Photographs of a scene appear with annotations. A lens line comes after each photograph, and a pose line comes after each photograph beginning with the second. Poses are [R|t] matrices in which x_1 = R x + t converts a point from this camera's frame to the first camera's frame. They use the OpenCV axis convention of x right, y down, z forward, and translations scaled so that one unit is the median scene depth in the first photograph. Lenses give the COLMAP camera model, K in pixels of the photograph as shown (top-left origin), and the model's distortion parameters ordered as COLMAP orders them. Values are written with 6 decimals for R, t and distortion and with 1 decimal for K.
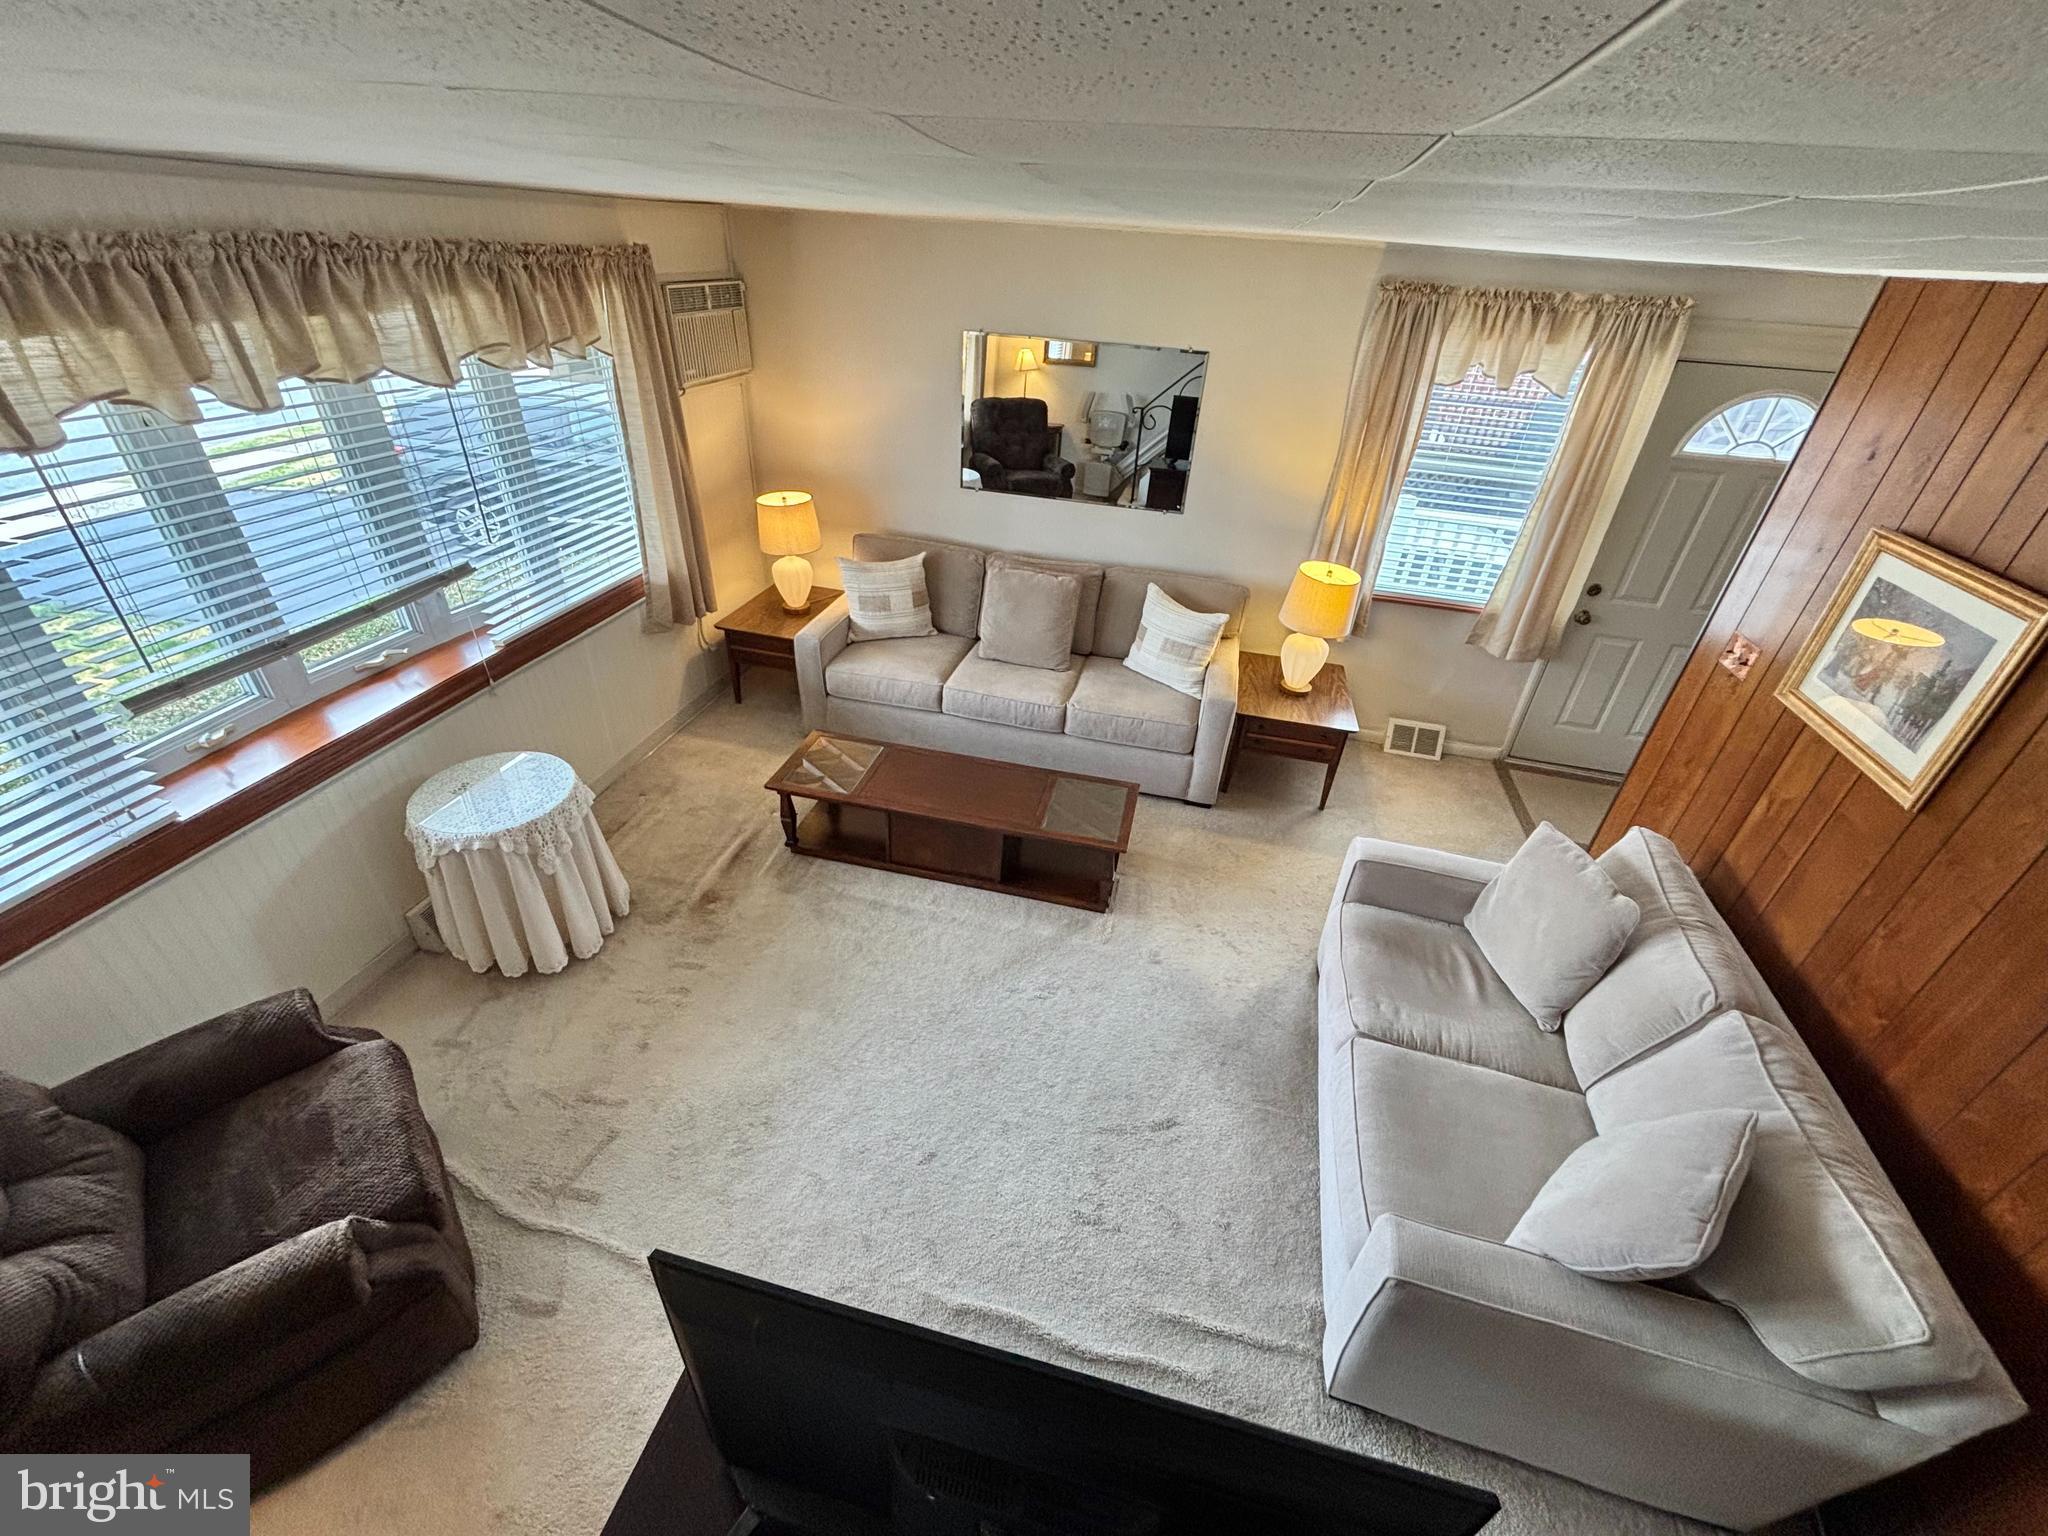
lens RADIAL K [[834.2, 0, 1032.0], [0, 834.2, 764.8], [0, 0, 1]] dist [0.006682, -0.001232]
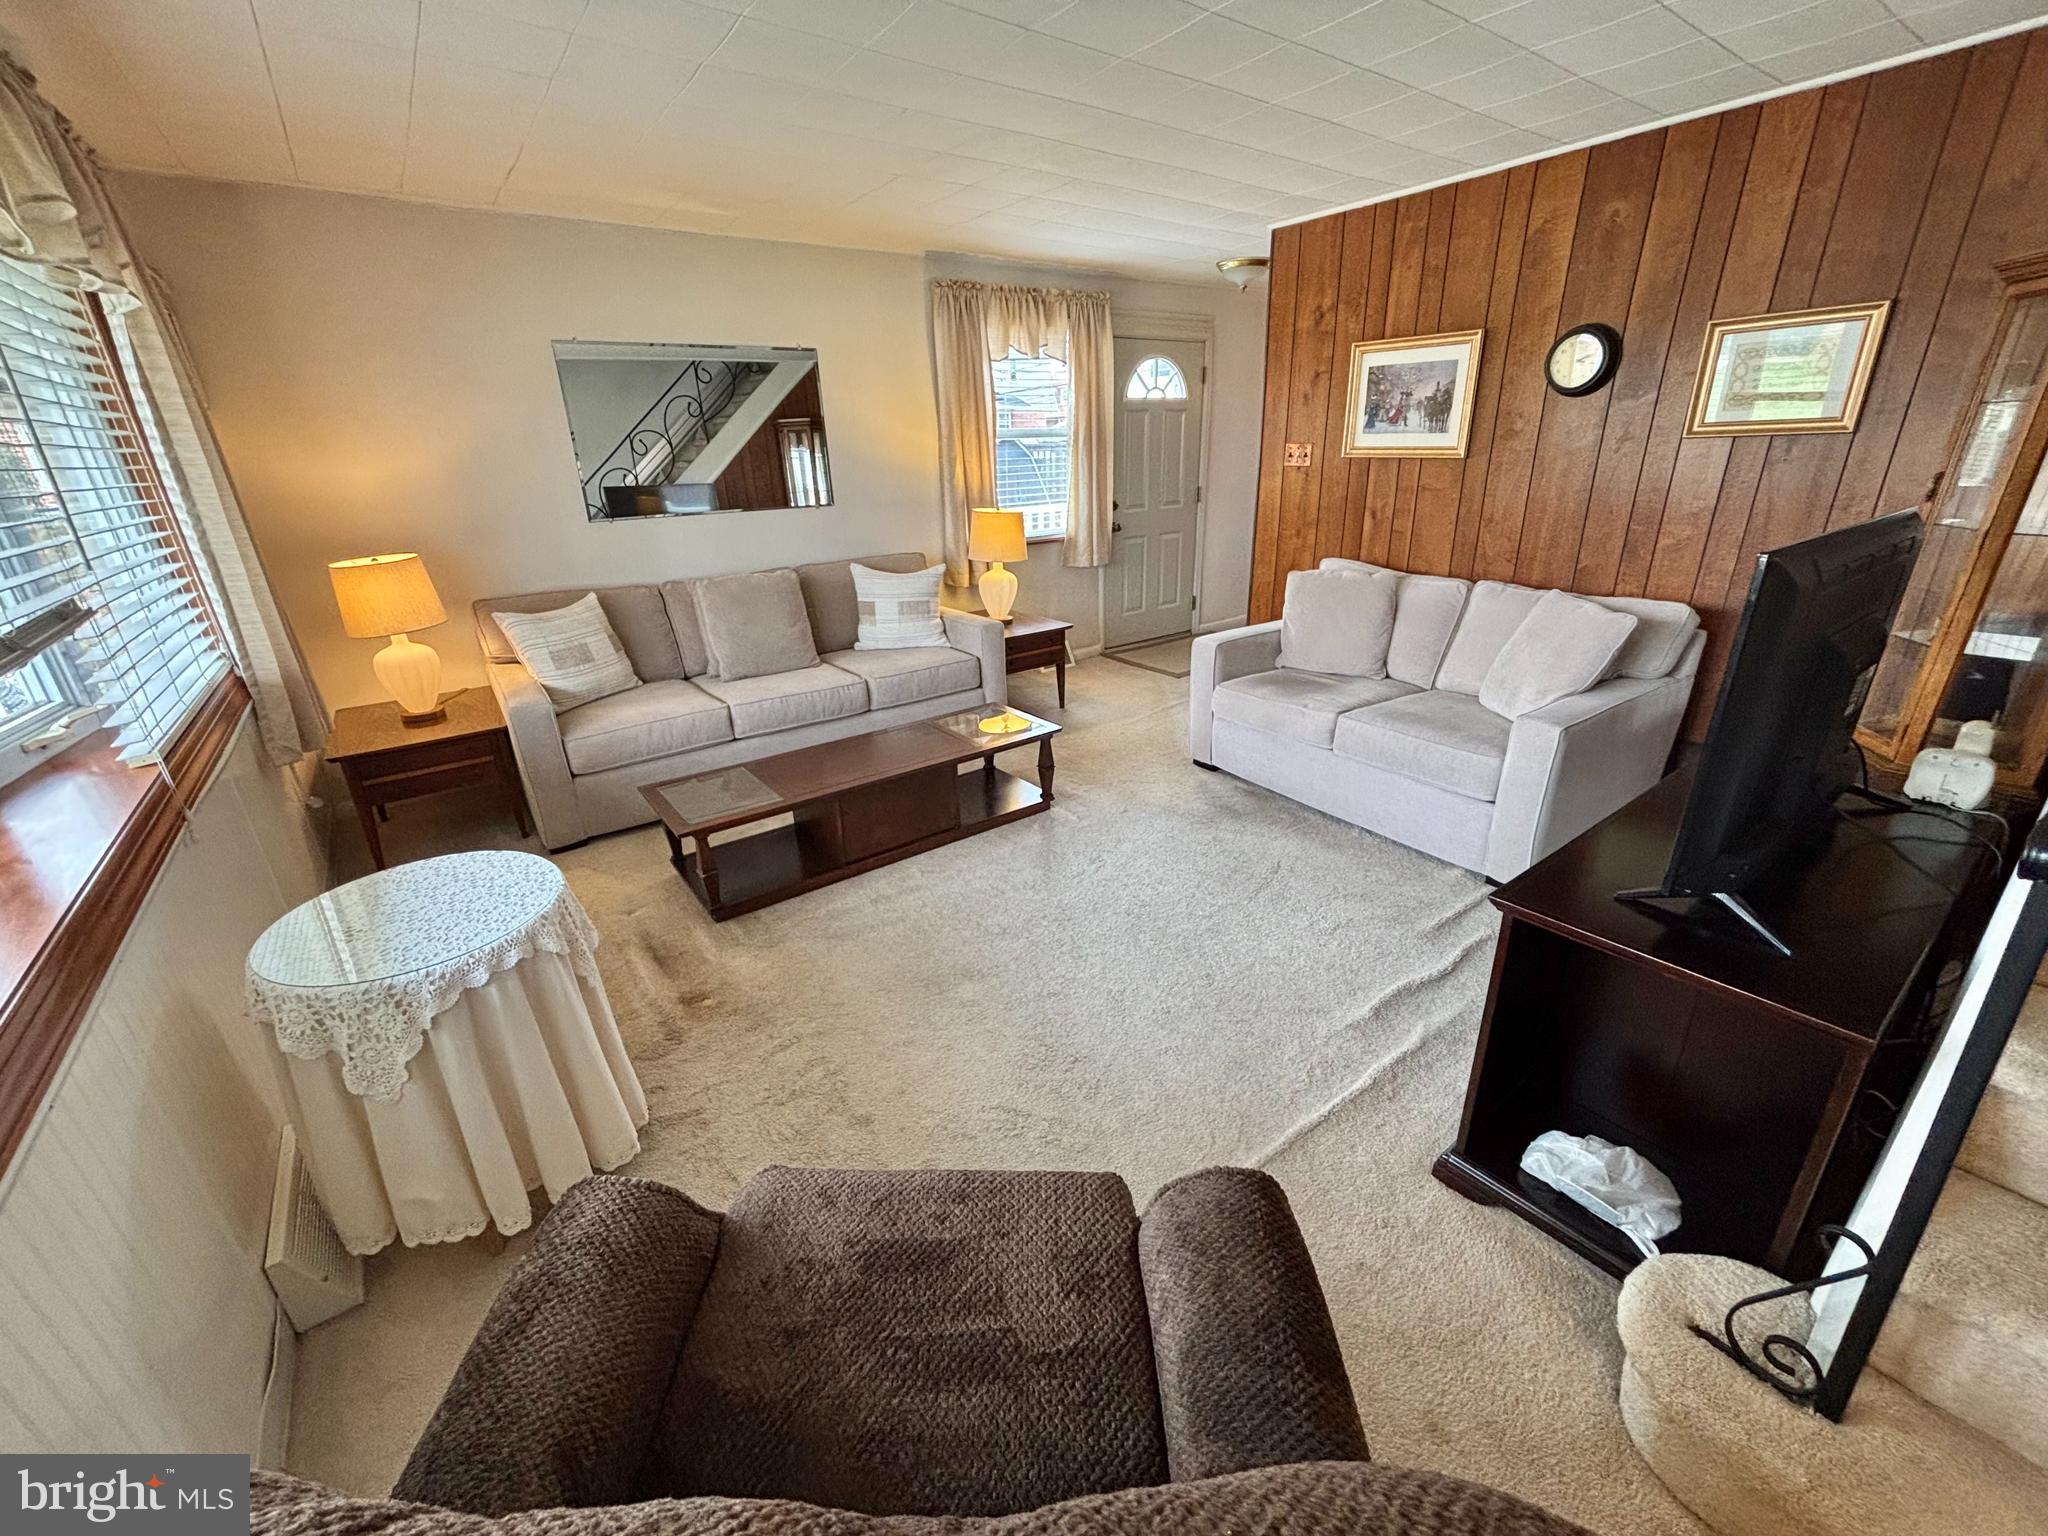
lens RADIAL K [[834.2, 0, 1028.7], [0, 834.2, 755.3], [0, 0, 1]] dist [0.006682, -0.001232]
pose [[0.648269, -0.341170, 0.680699, -0.615716], [0.463006, 0.886349, 0.003295, 0.107801], [-0.604461, 0.313032, 0.732556, 0.256382]]
